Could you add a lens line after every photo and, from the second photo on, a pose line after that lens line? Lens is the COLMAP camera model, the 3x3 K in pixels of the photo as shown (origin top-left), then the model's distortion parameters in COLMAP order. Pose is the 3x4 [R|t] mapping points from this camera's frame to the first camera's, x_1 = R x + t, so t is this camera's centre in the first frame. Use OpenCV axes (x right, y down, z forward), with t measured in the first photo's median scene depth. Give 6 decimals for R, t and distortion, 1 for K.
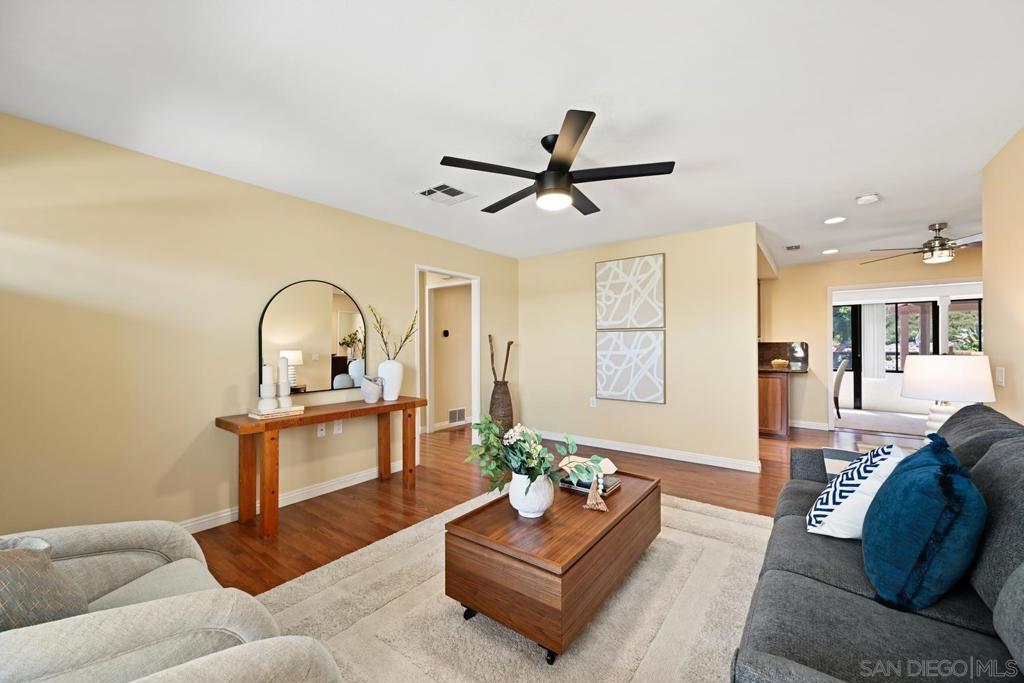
lens RADIAL K [[399.9, 0, 513.8], [0, 399.9, 346.1], [0, 0, 1]] dist [-0.000921, -0.000750]
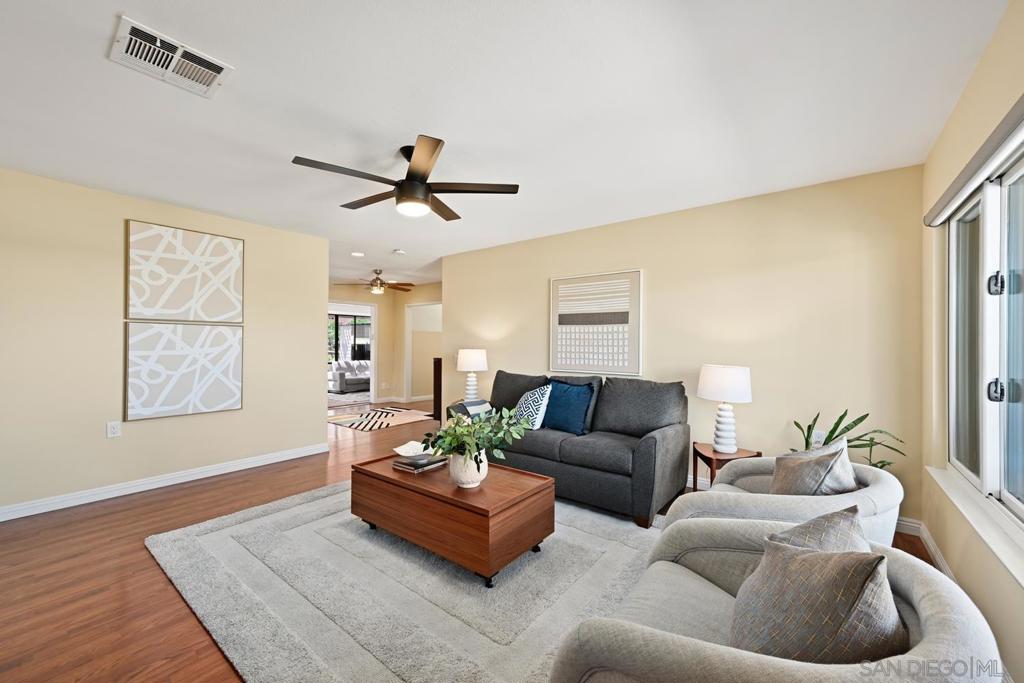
lens RADIAL K [[399.9, 0, 517.4], [0, 399.9, 346.8], [0, 0, 1]] dist [-0.000921, -0.000750]
pose [[0.018382, 0.001529, 0.999830, -0.494000], [-0.004073, 0.999991, -0.001455, 0.004563], [-0.999823, -0.004046, 0.018388, 0.363279]]
